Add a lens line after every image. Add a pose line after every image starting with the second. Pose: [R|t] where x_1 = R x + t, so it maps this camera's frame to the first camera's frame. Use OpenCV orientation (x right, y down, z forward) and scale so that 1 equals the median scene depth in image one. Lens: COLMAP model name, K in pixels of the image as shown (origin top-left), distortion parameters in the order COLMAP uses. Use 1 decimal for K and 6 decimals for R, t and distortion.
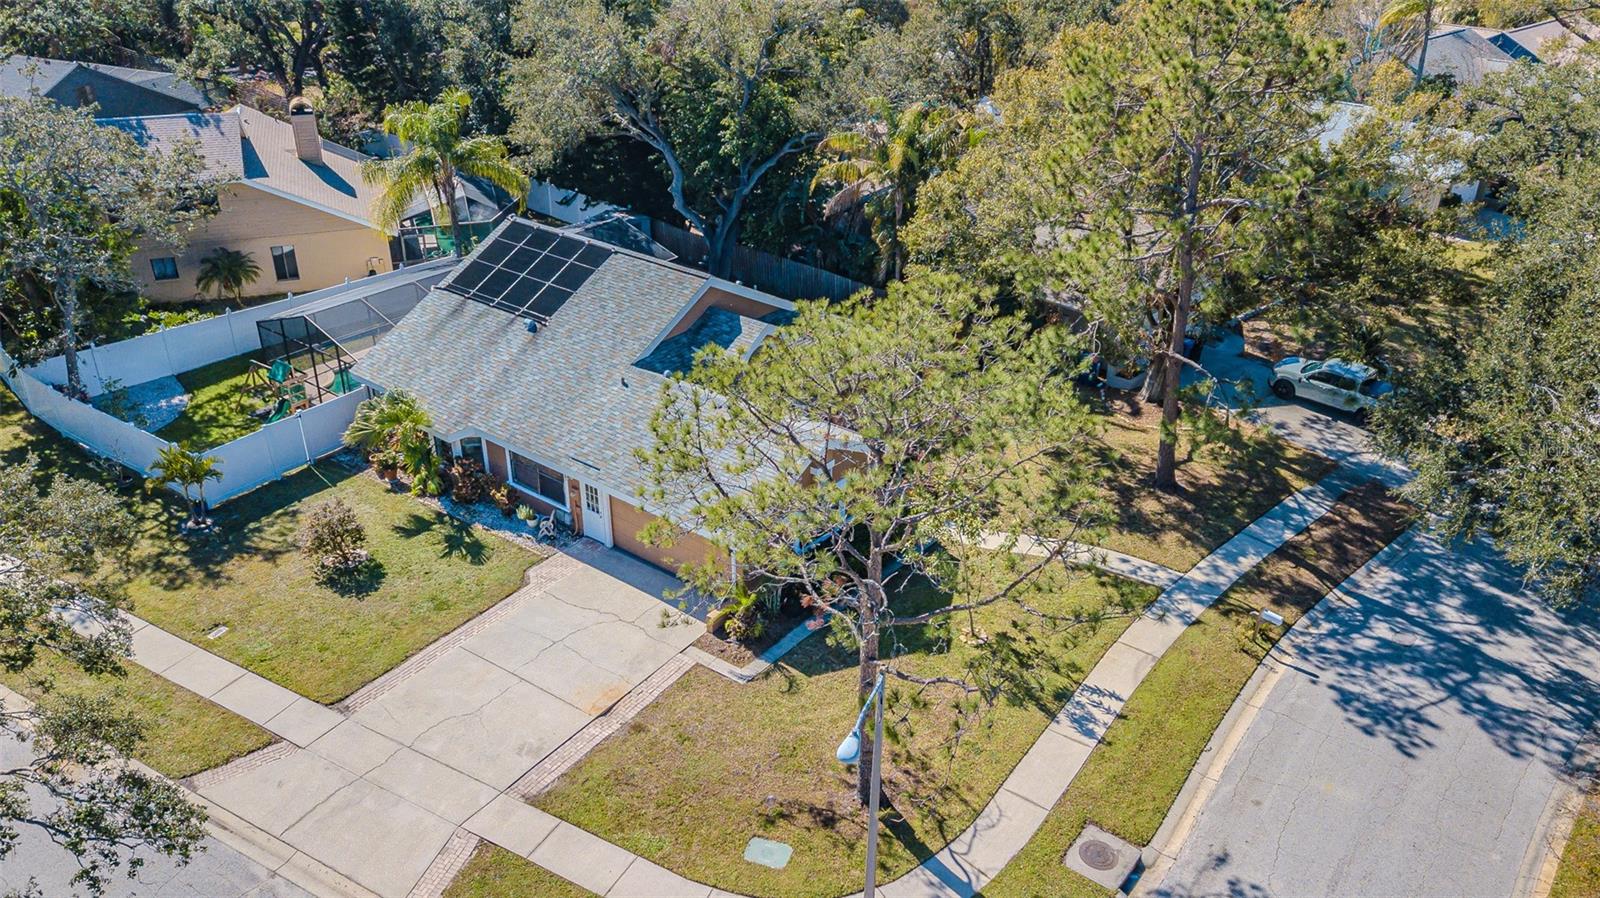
lens RADIAL K [[1228.2, 0, 800.0], [0, 1228.2, 449.0], [0, 0, 1]] dist [-0.010438, 0.042069]
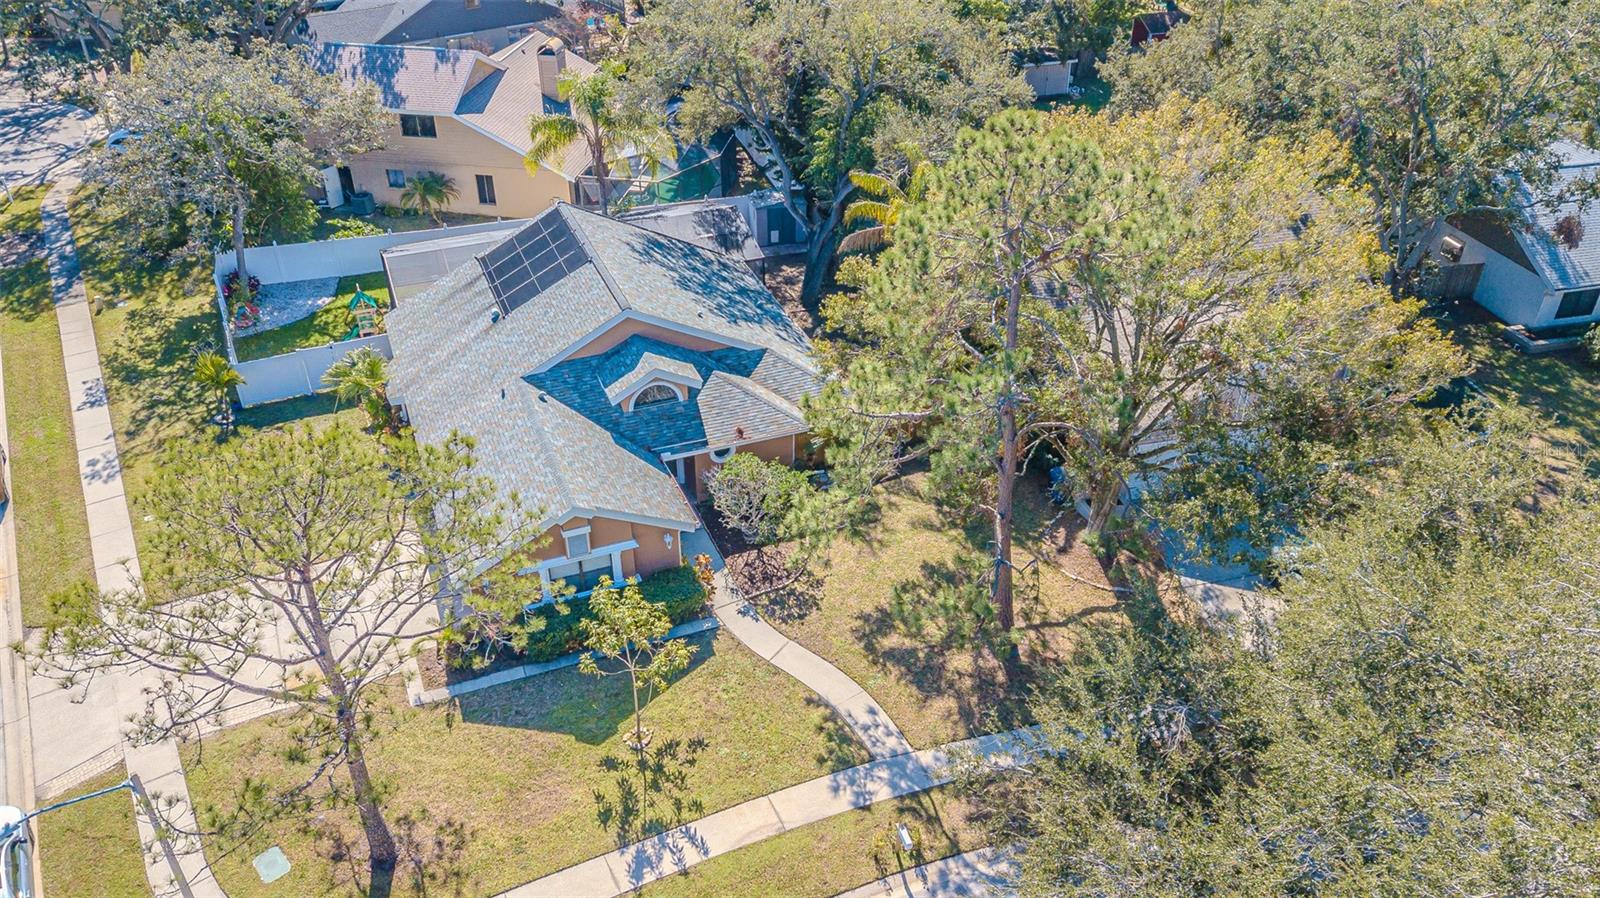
lens RADIAL K [[1228.2, 0, 800.0], [0, 1228.2, 449.0], [0, 0, 1]] dist [-0.010438, 0.042069]
pose [[0.869889, 0.264640, -0.416243, 0.533228], [-0.221819, 0.963623, 0.149084, -0.221190], [0.440555, -0.037356, 0.896948, 0.142325]]
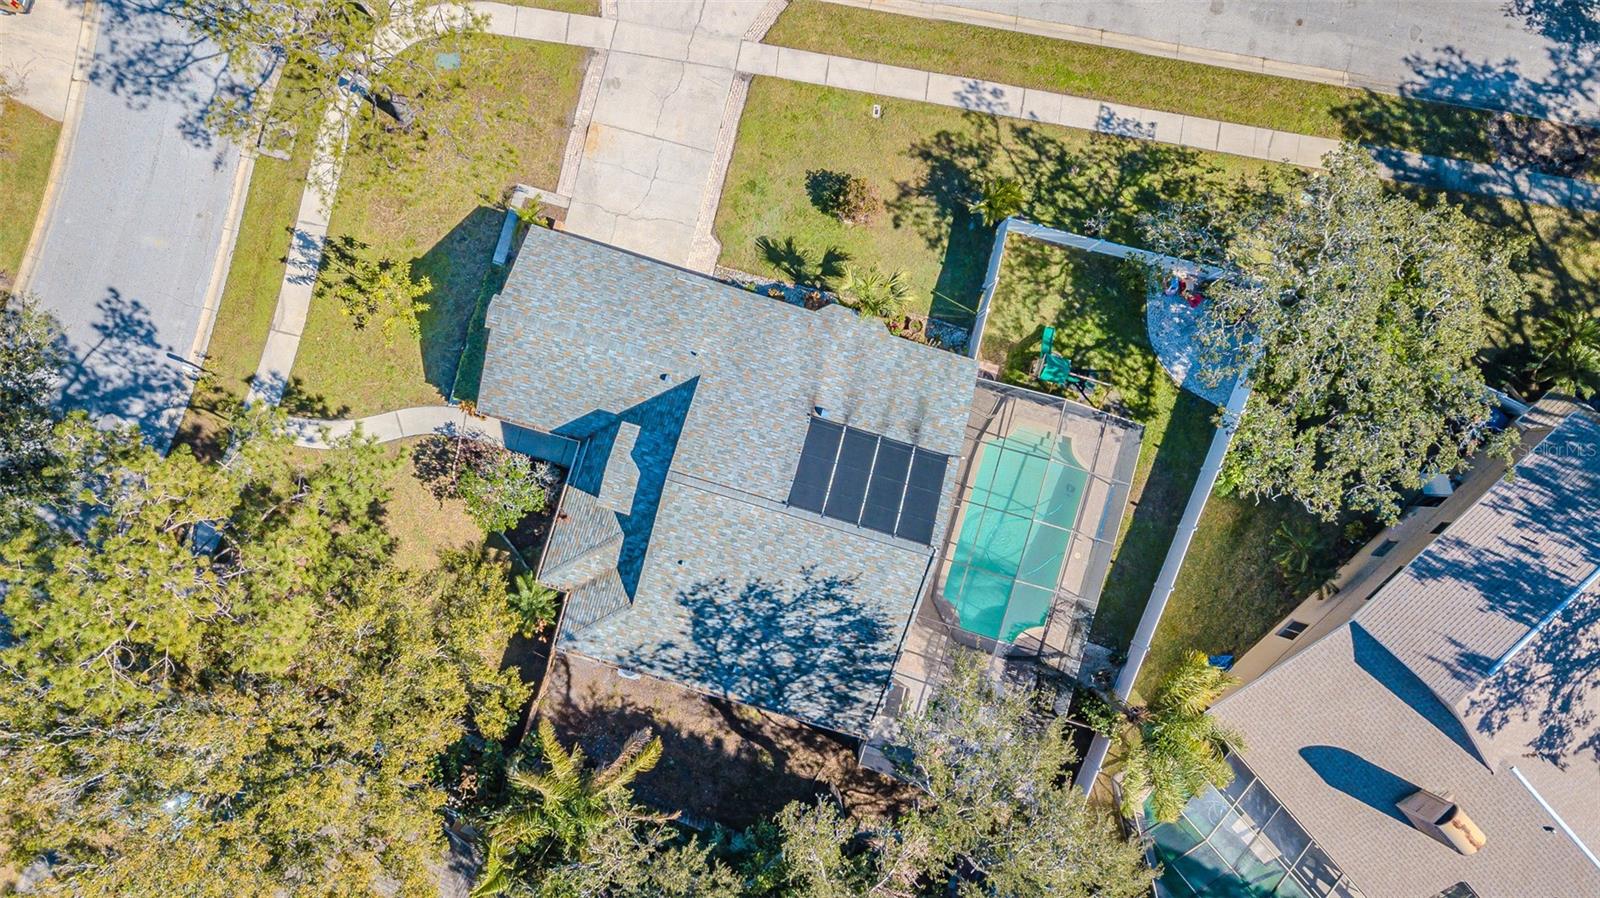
lens RADIAL K [[1228.2, 0, 800.0], [0, 1228.2, 449.0], [0, 0, 1]] dist [-0.010438, 0.042069]
pose [[-0.924866, 0.375117, -0.062539, -0.124832], [-0.227481, -0.413912, 0.881436, -1.136750], [0.304756, 0.829436, 0.468144, 0.538136]]
